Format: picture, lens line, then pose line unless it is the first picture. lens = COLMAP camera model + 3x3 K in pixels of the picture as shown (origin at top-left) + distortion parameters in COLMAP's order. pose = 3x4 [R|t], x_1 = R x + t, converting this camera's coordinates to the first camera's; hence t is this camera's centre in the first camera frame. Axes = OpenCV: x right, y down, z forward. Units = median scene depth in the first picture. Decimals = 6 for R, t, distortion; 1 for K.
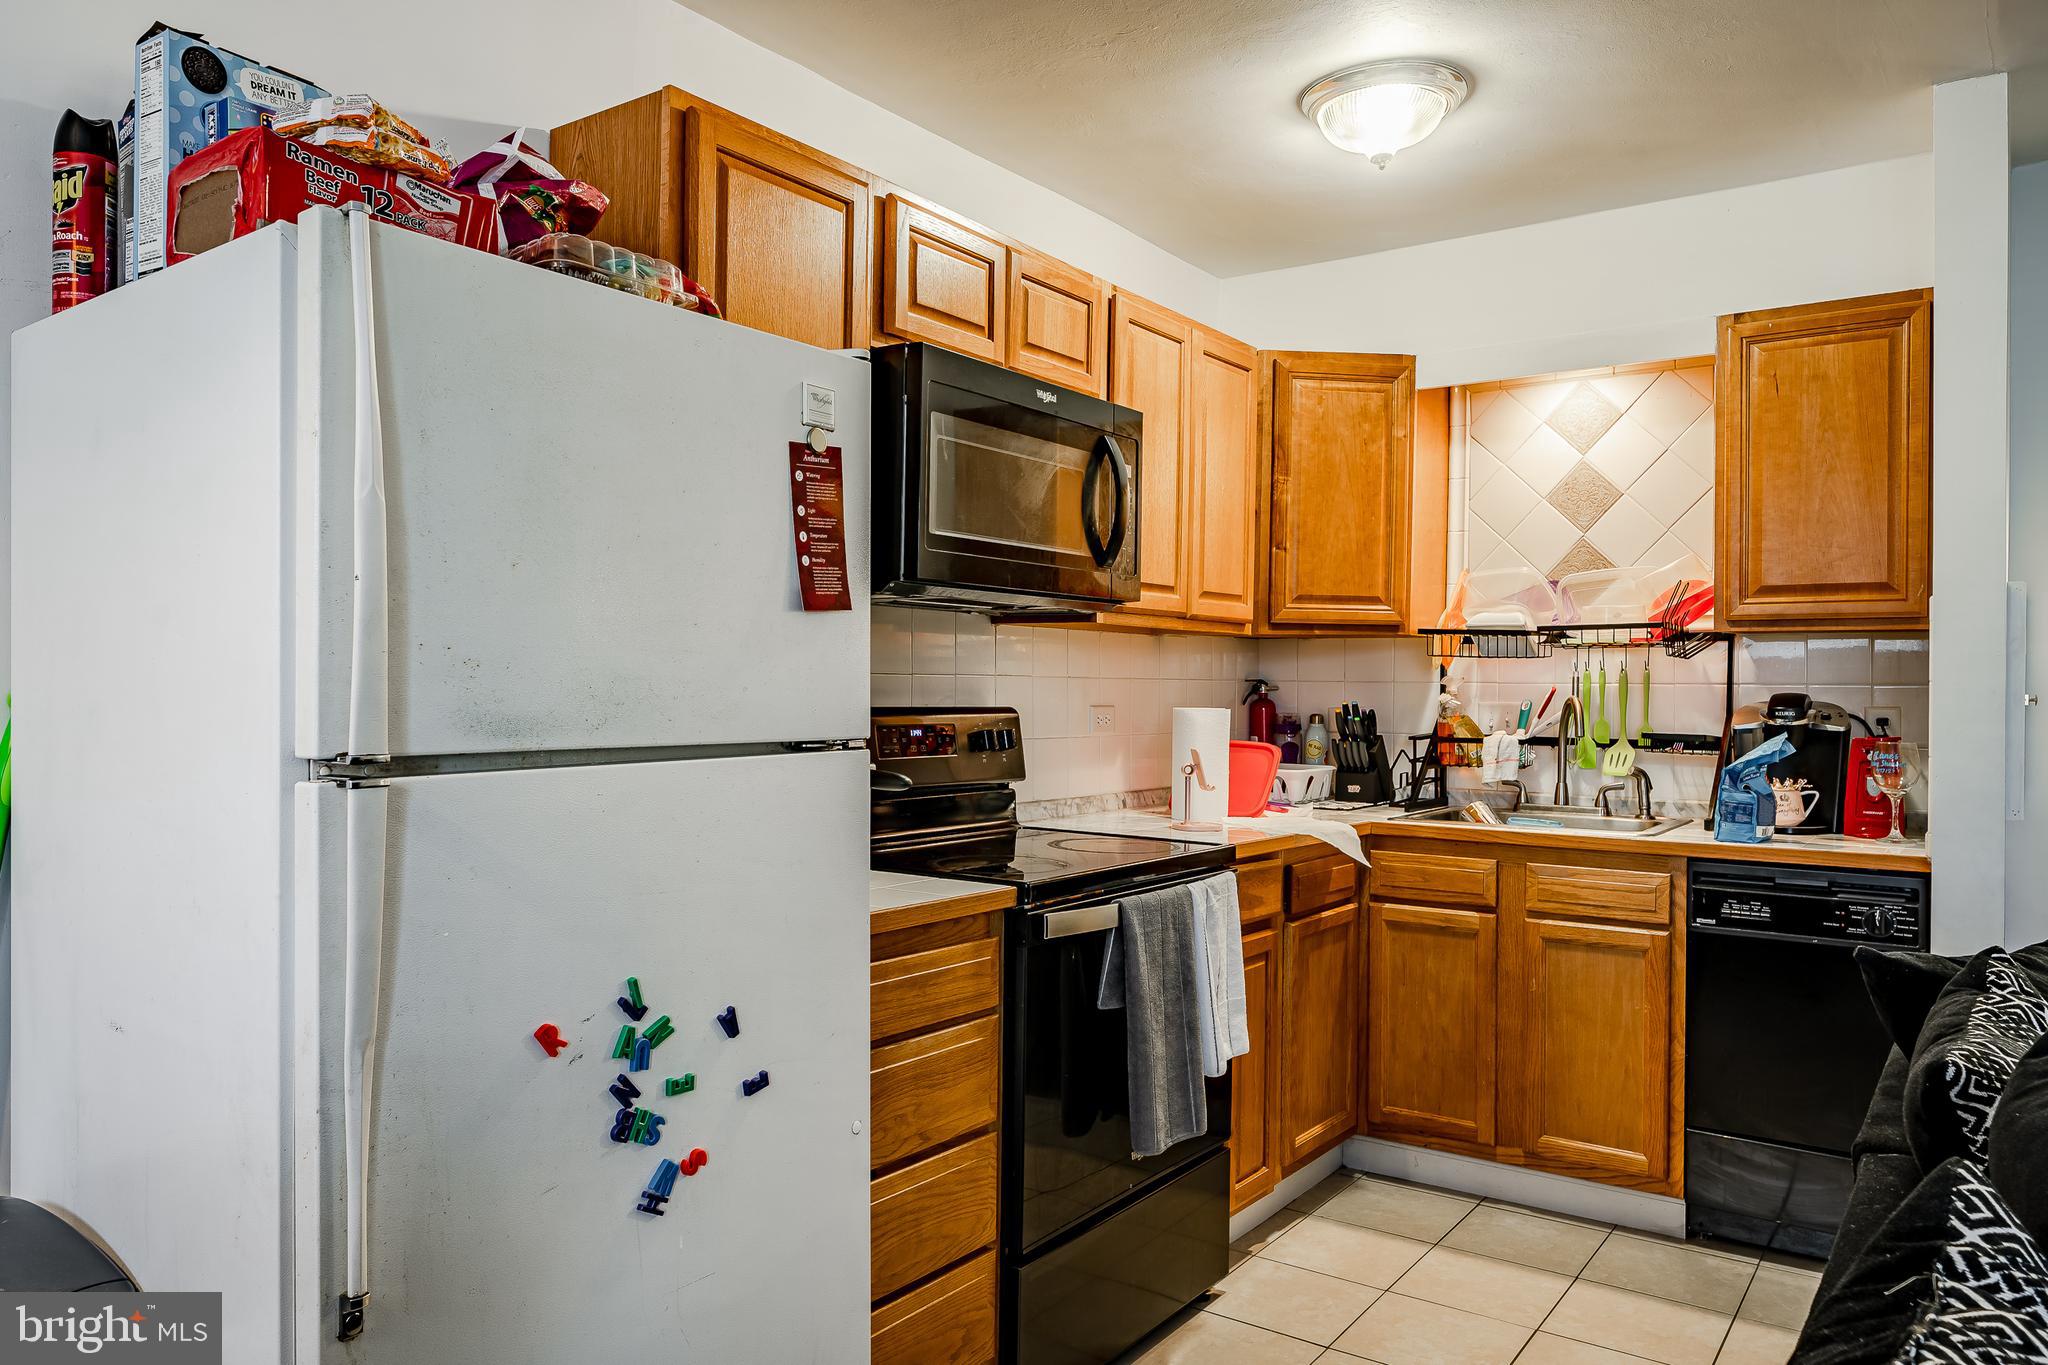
lens RADIAL K [[1397.9, 0, 1008.9], [0, 1397.9, 685.4], [0, 0, 1]] dist [-0.001919, 0.003585]
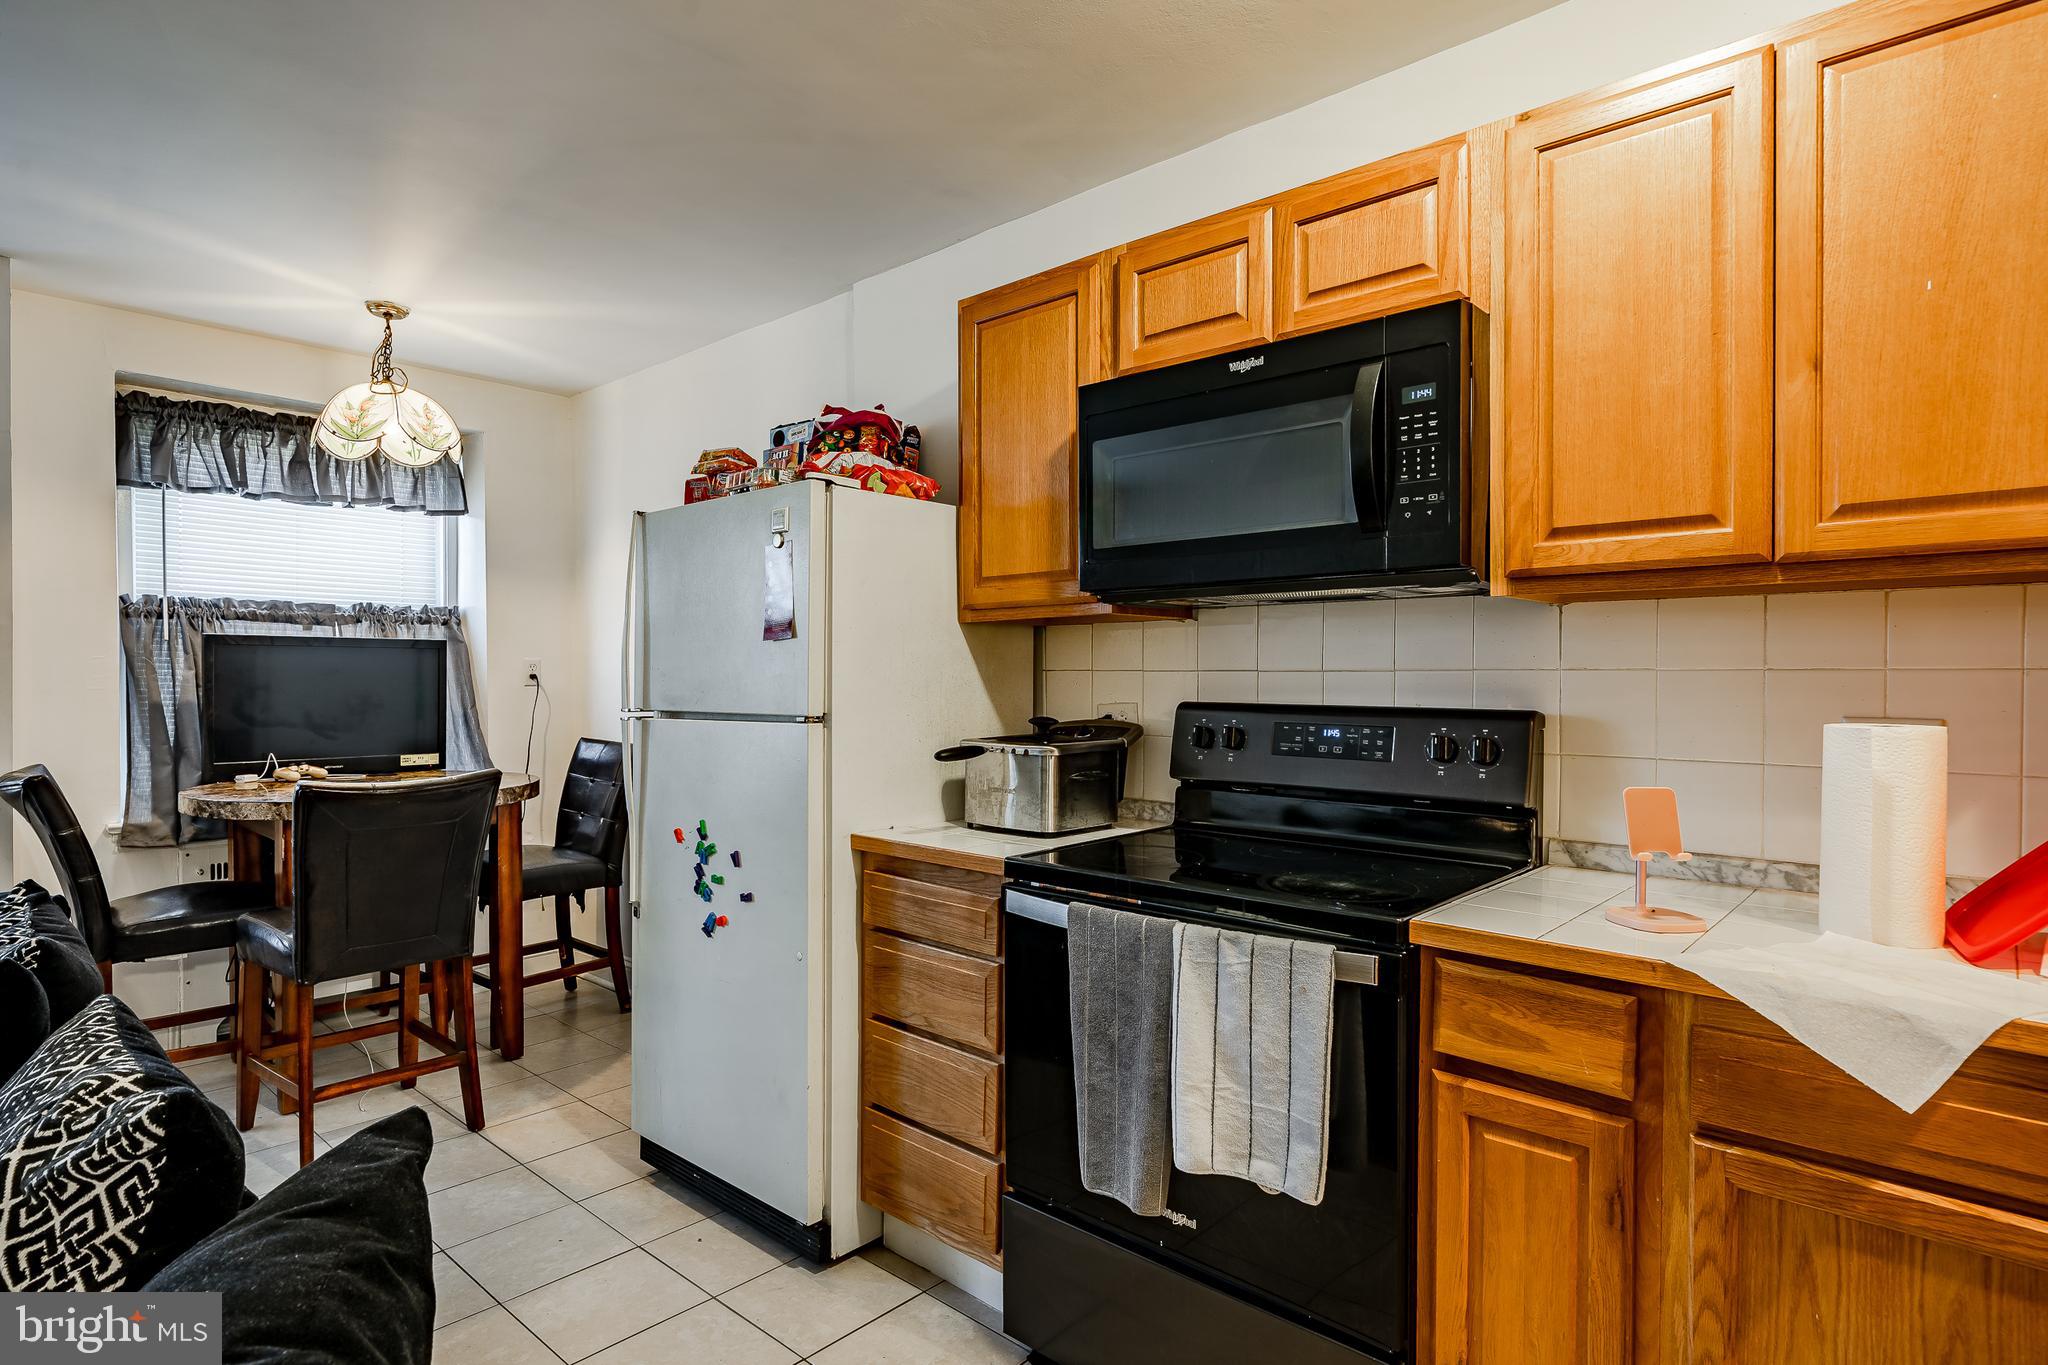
lens RADIAL K [[1080.7, 0, 1012.3], [0, 1080.7, 682.8], [0, 0, 1]] dist [0.000362, -0.001743]
pose [[-0.113440, -0.001664, -0.993543, 0.752848], [0.000122, 0.999999, -0.001689, 0.001410], [0.993545, -0.000313, -0.113439, 0.944518]]
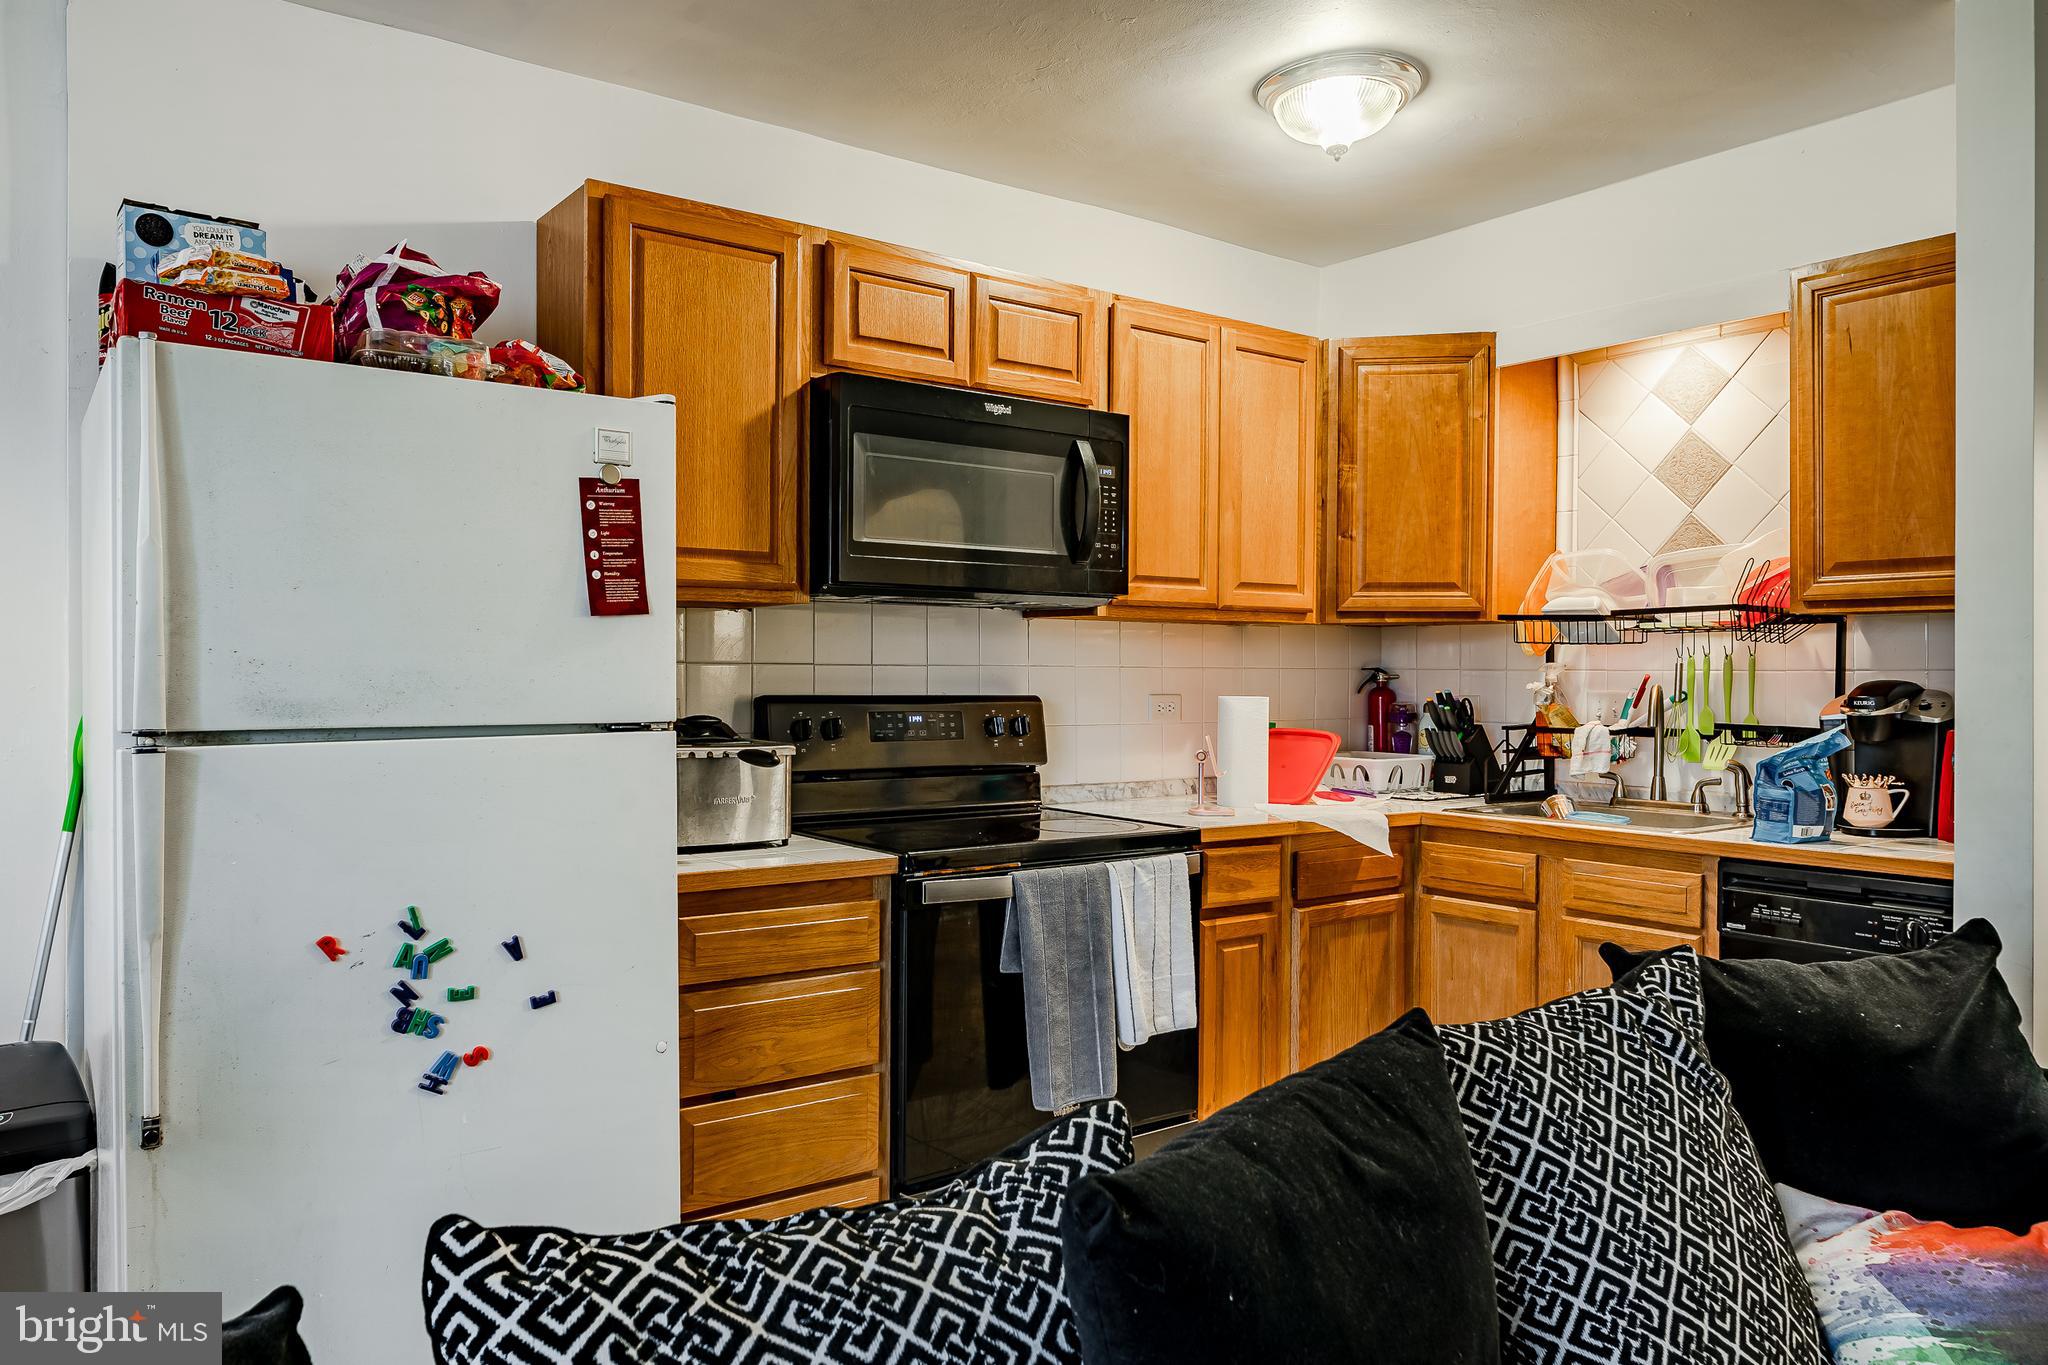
lens RADIAL K [[1397.9, 0, 1007.8], [0, 1397.9, 678.5], [0, 0, 1]] dist [-0.001919, 0.003585]
pose [[0.954775, -0.003262, -0.297311, 0.360795], [0.004209, 0.999988, 0.002545, -0.000323], [0.297299, -0.003681, 0.954777, -0.034855]]
